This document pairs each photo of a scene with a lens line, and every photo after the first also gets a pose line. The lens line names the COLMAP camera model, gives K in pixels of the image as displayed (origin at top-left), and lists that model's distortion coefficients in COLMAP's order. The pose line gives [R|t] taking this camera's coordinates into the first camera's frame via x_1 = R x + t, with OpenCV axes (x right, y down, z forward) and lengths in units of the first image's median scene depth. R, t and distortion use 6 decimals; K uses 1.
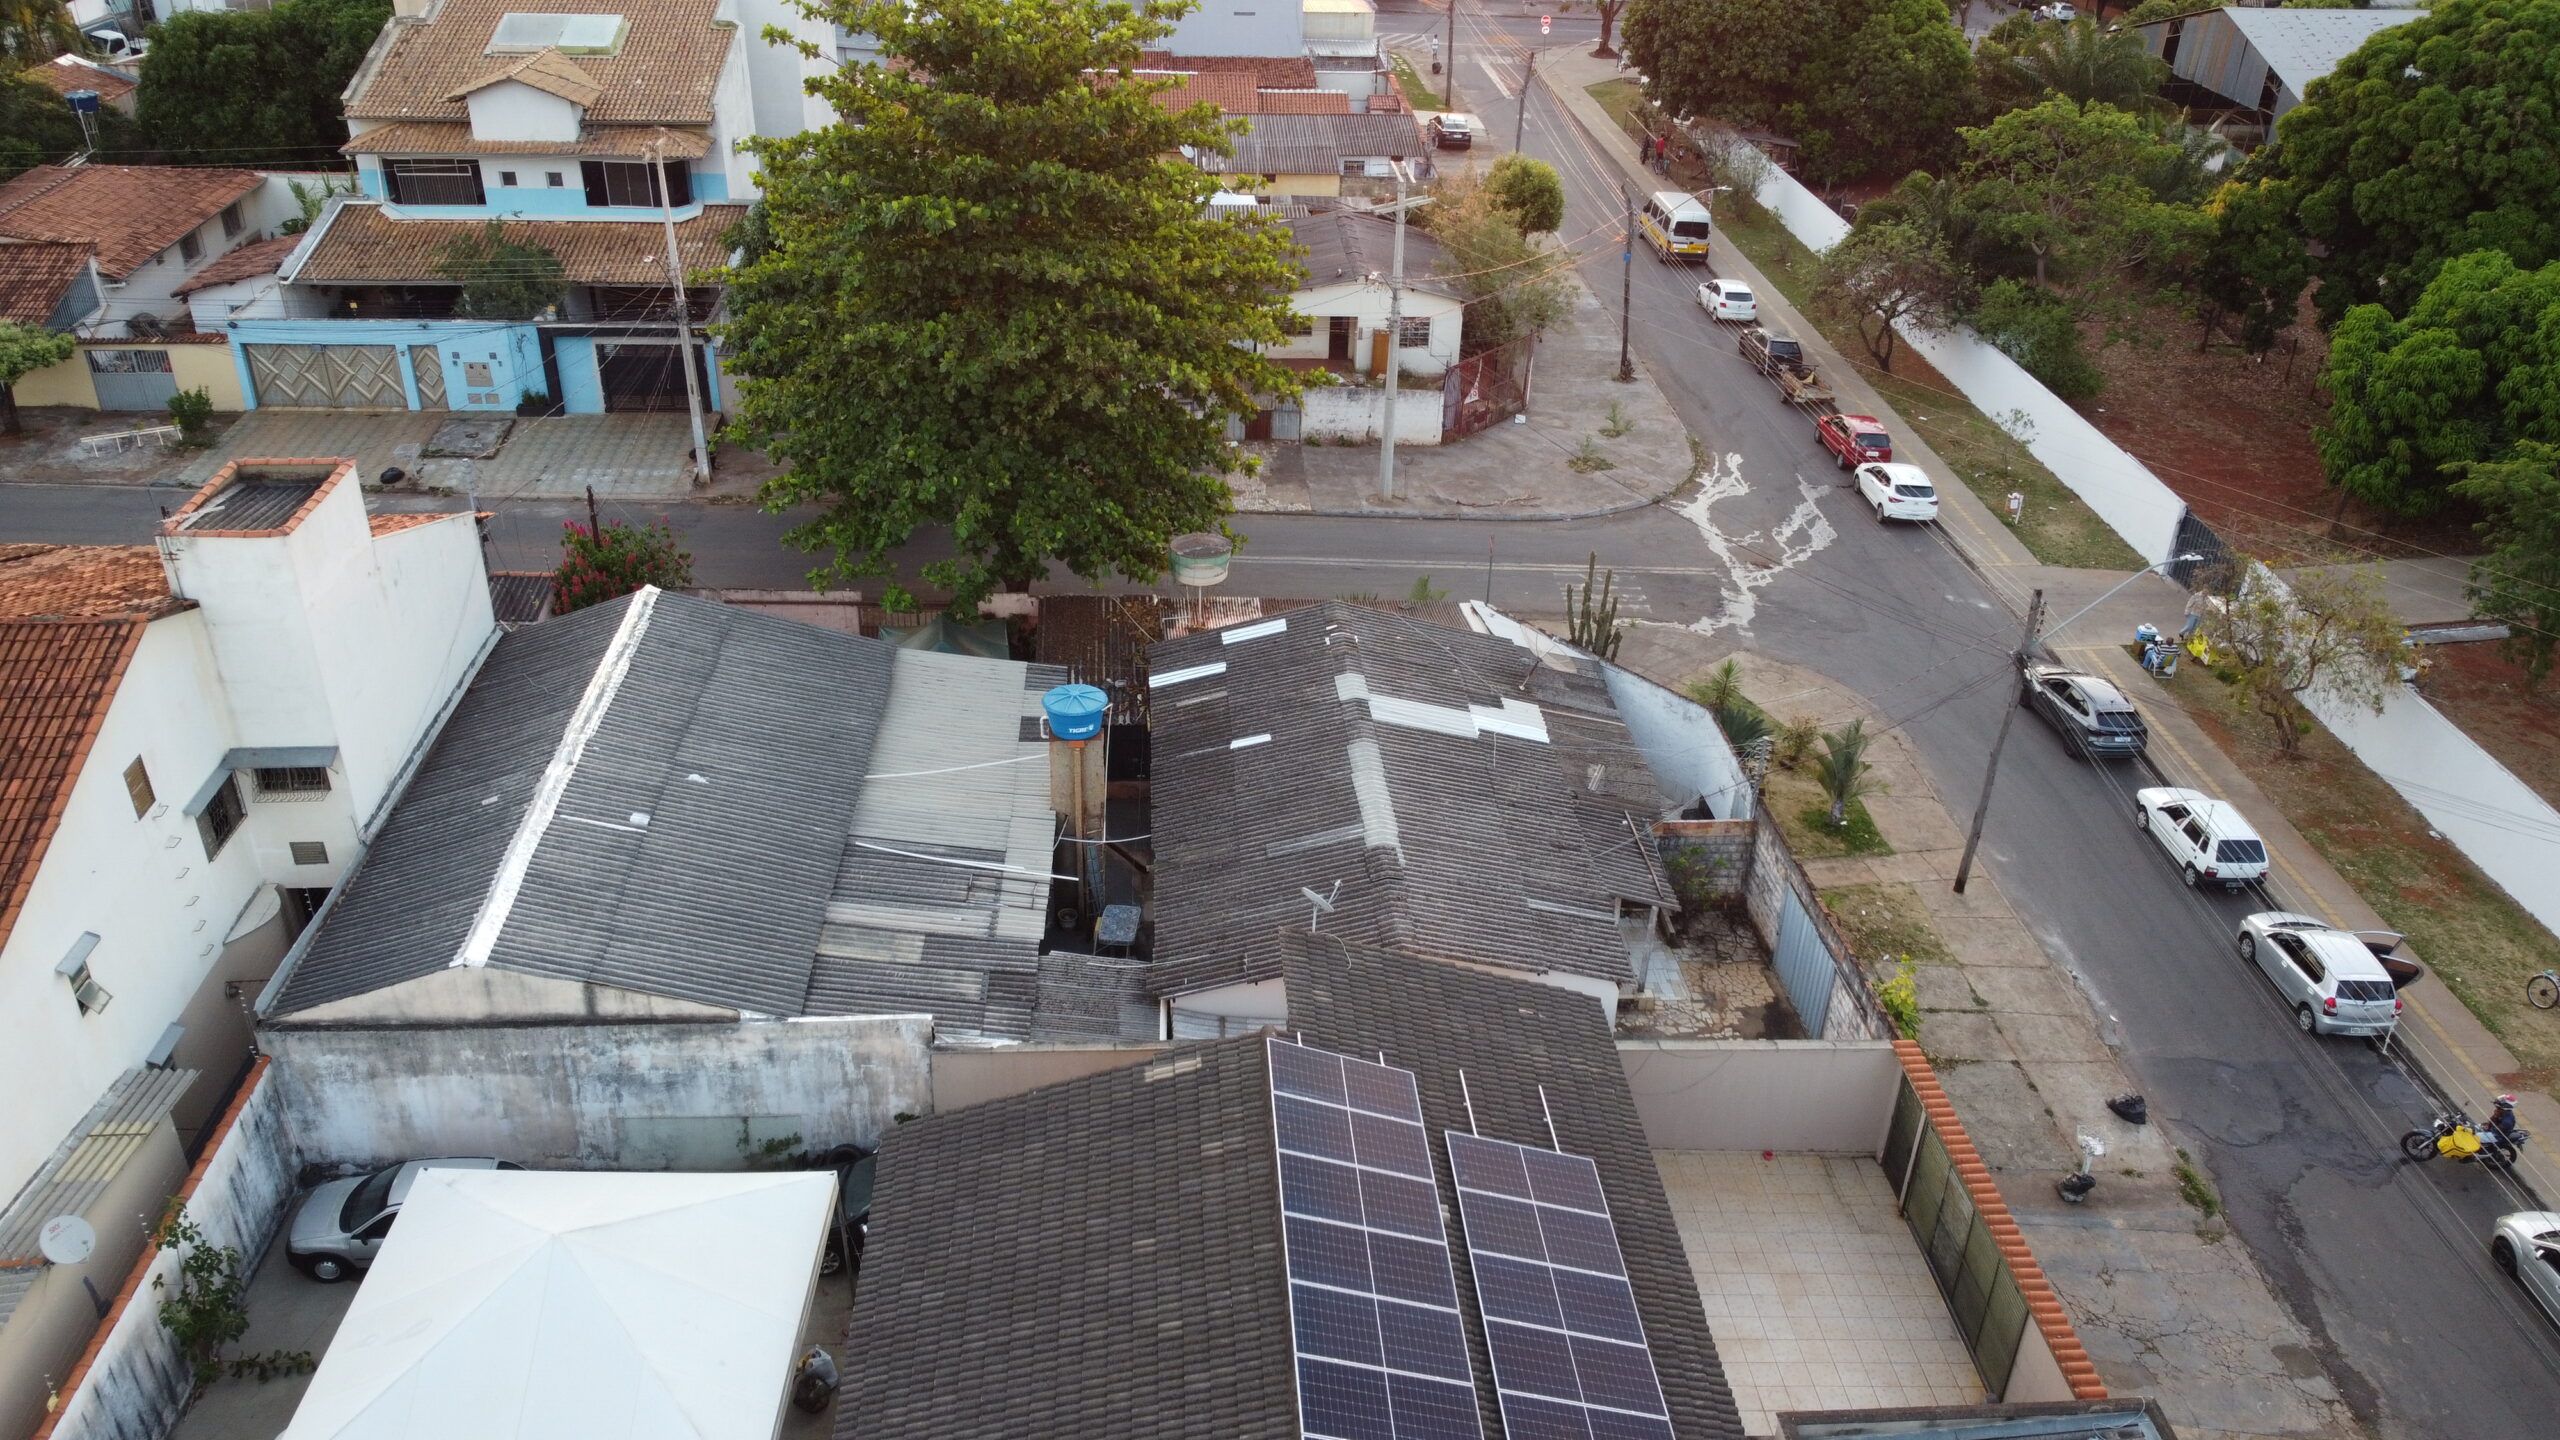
lens RADIAL K [[1930.8, 0, 1279.5], [0, 1930.8, 729.2], [0, 0, 1]] dist [0.012122, -0.017933]
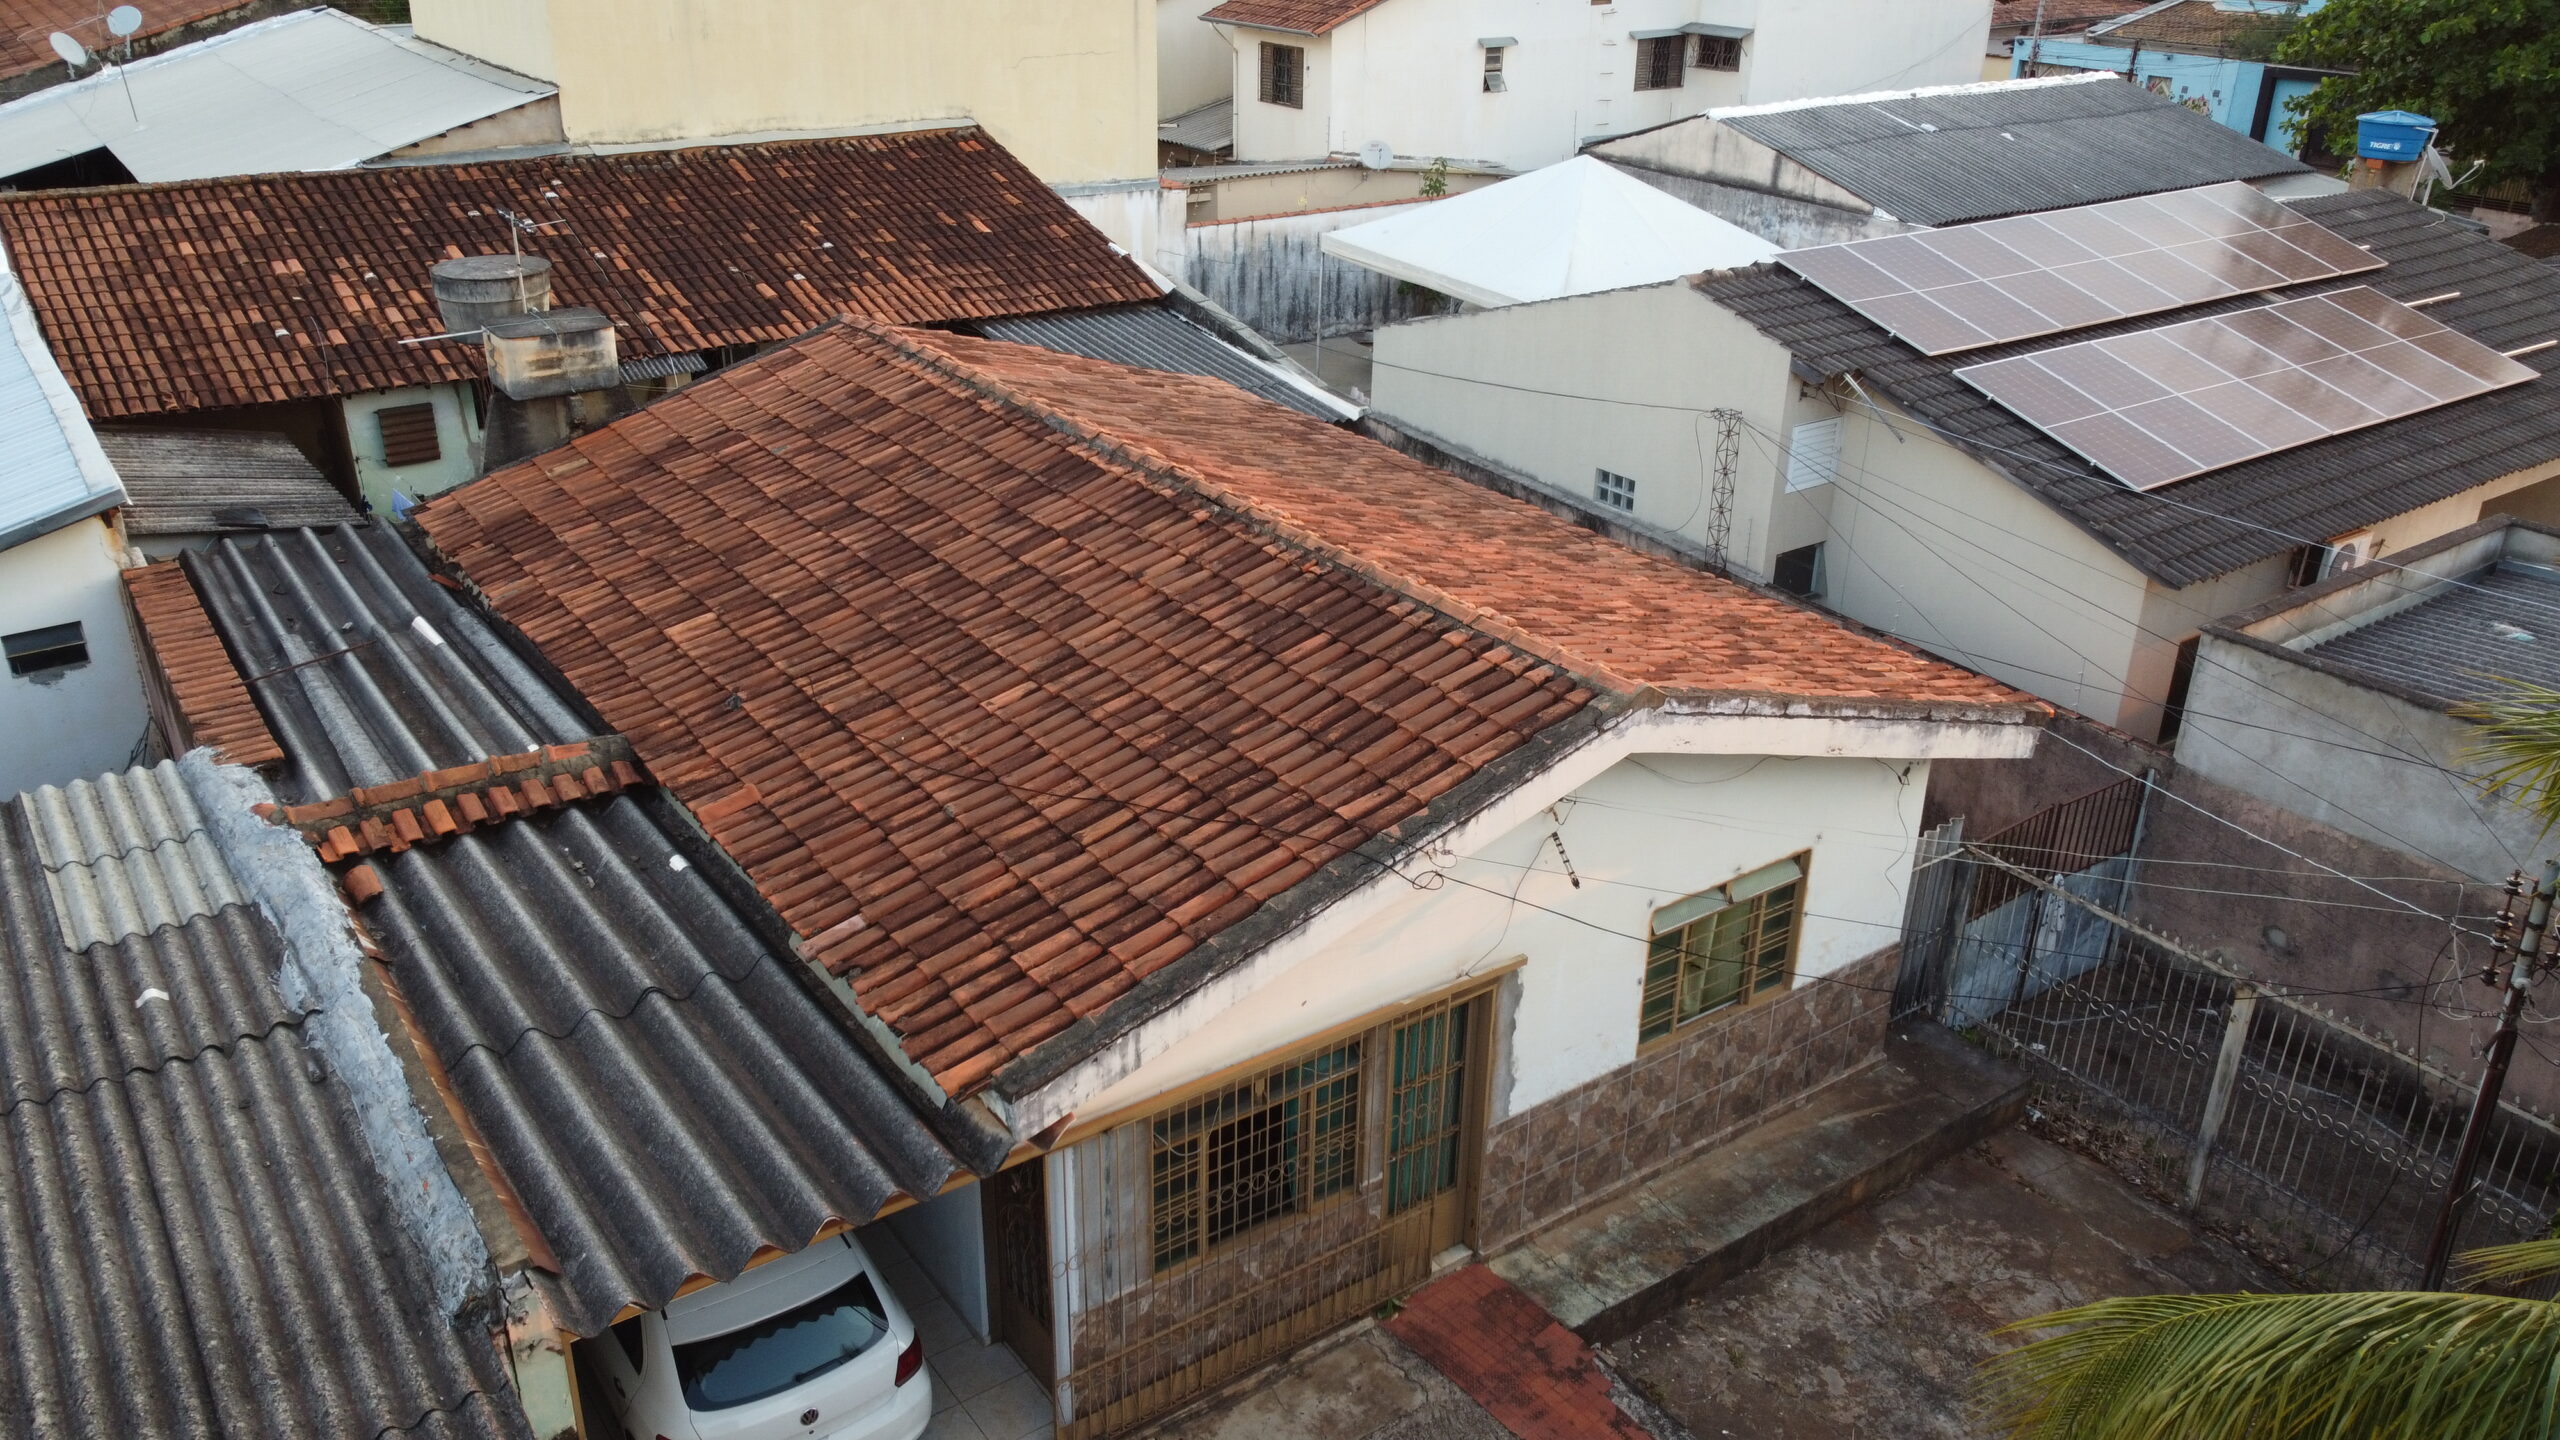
lens RADIAL K [[1930.8, 0, 1278.3], [0, 1930.8, 723.1], [0, 0, 1]] dist [0.012122, -0.017933]
pose [[0.530089, 0.341118, -0.776302, 0.451392], [-0.431103, 0.896779, 0.099683, 0.404161], [0.730175, 0.281825, 0.622430, 0.130675]]
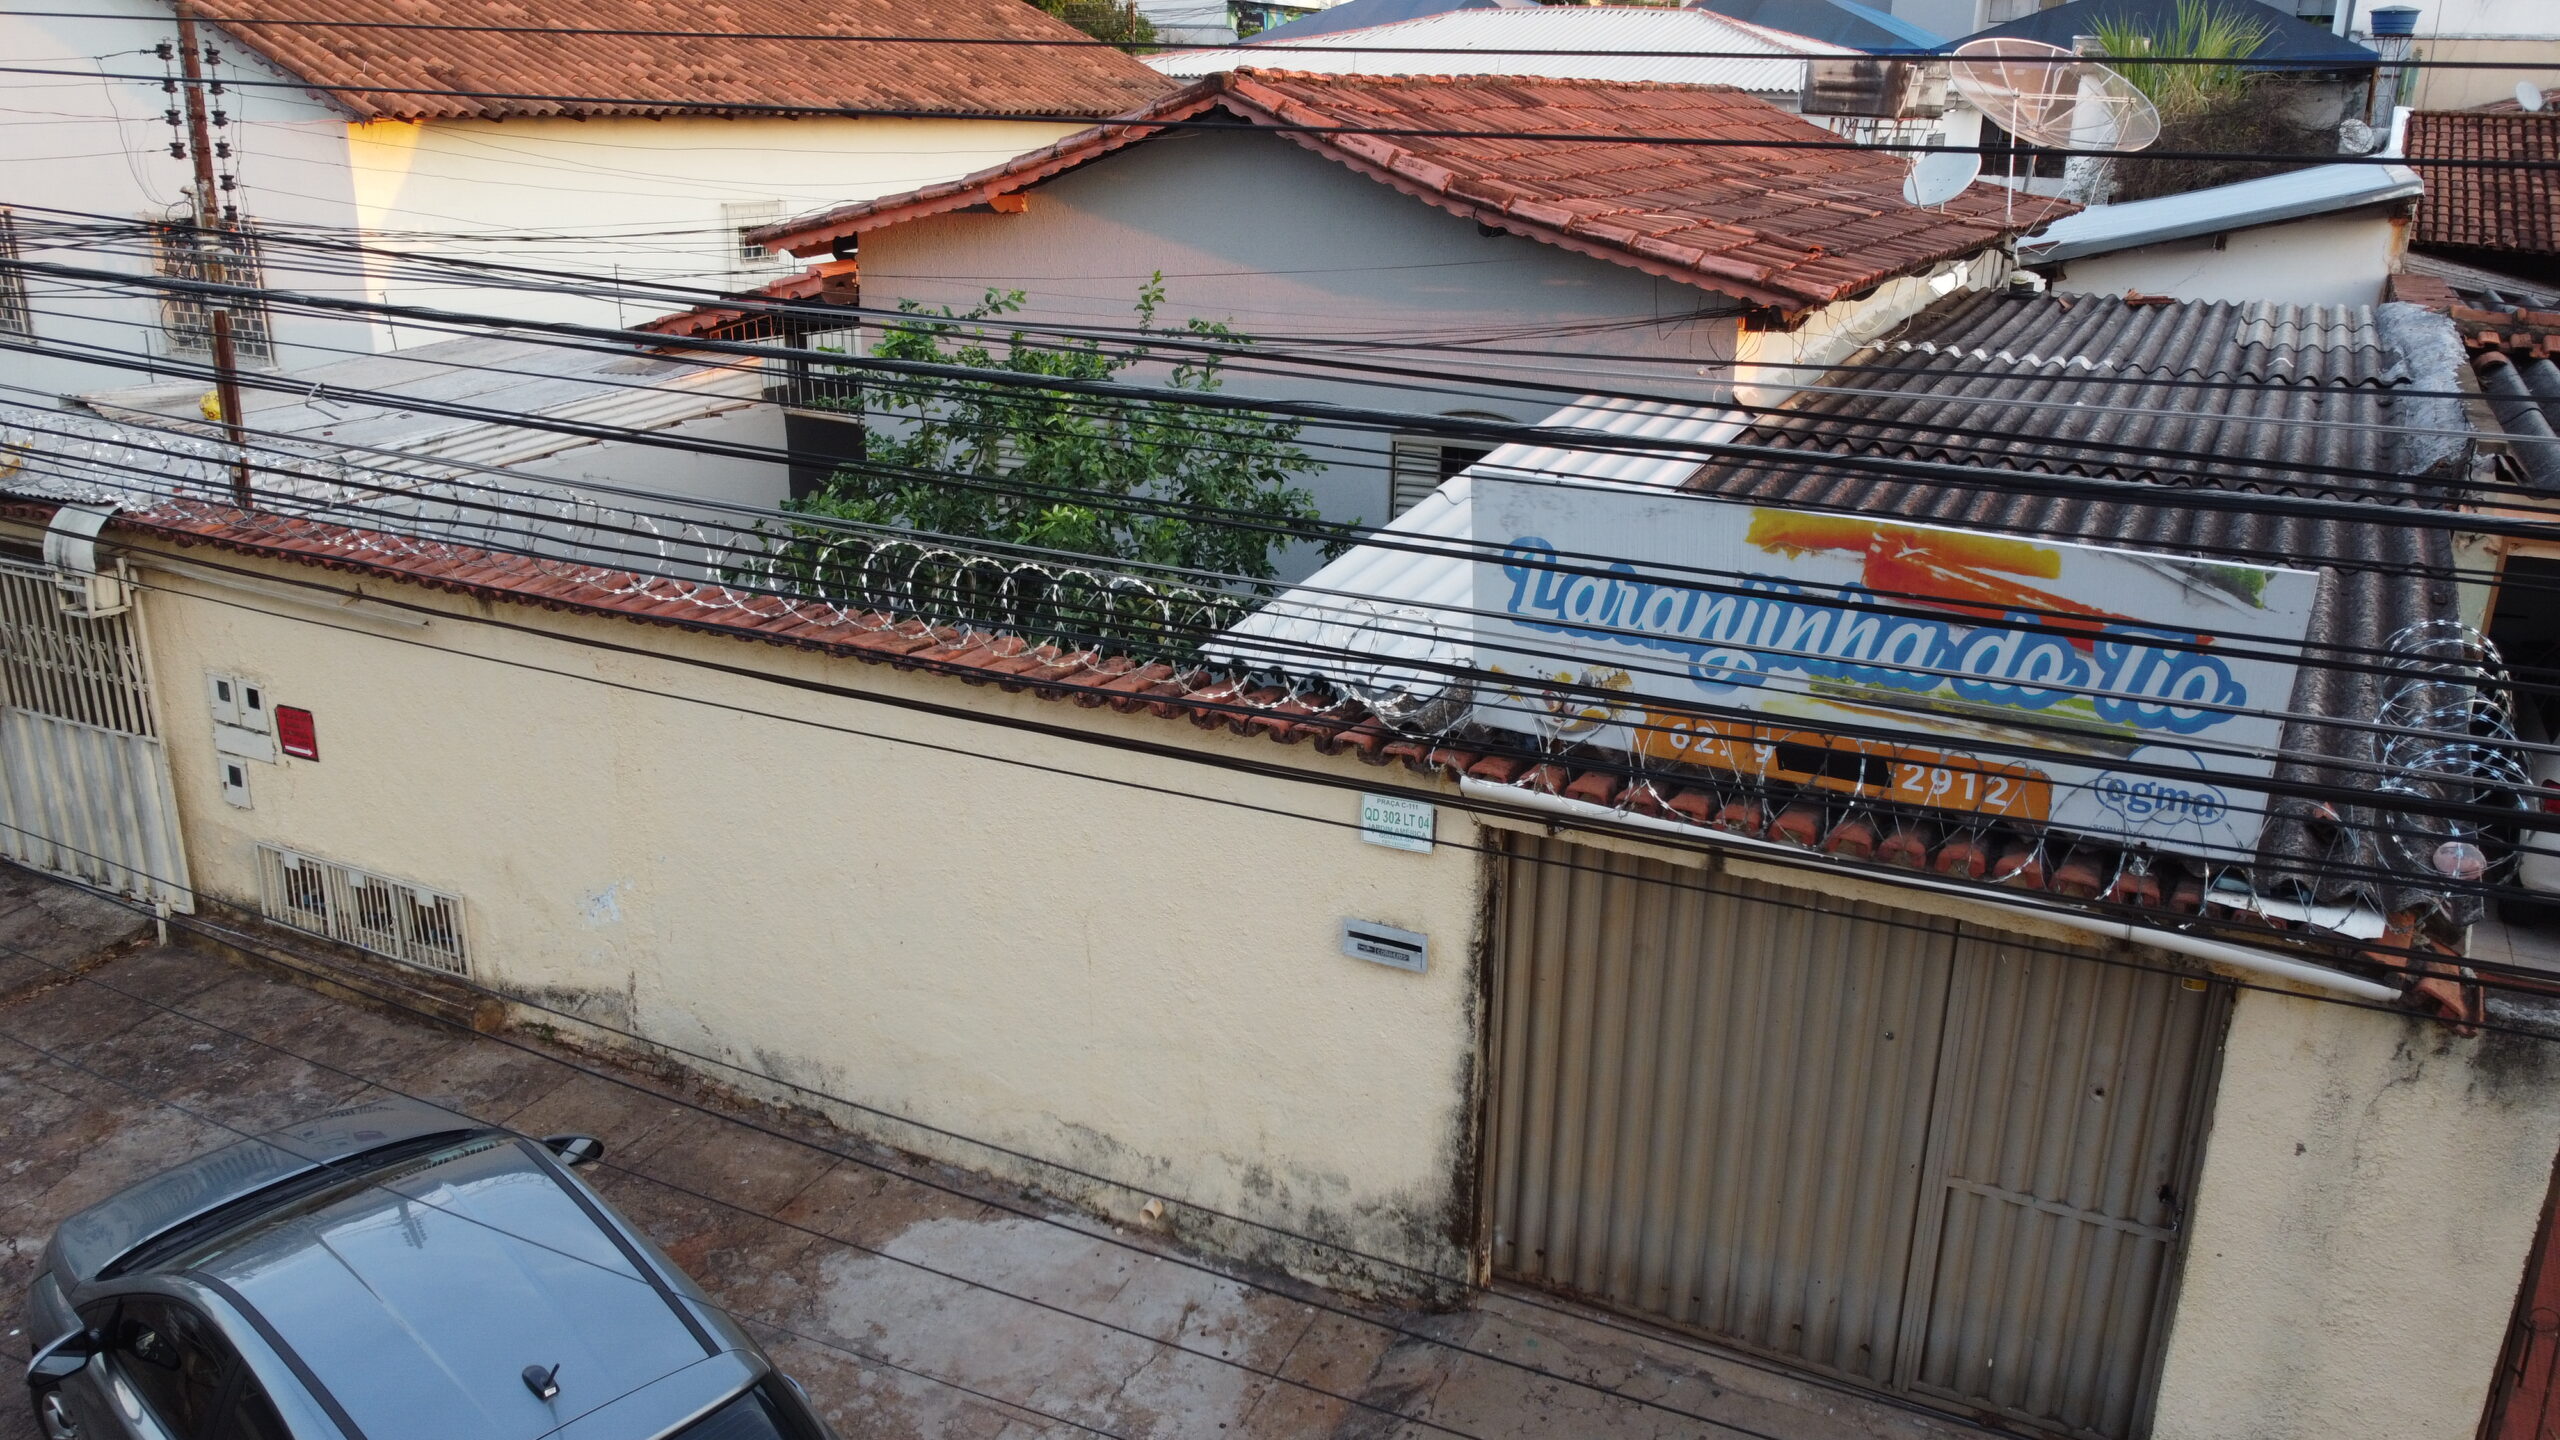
lens RADIAL K [[1930.8, 0, 1284.1], [0, 1930.8, 724.3], [0, 0, 1]] dist [0.012122, -0.017933]
pose [[-0.512061, 0.235984, -0.825897, 0.557553], [-0.462177, 0.734767, 0.496497, 0.510190], [0.724007, 0.635947, -0.267179, 0.211305]]
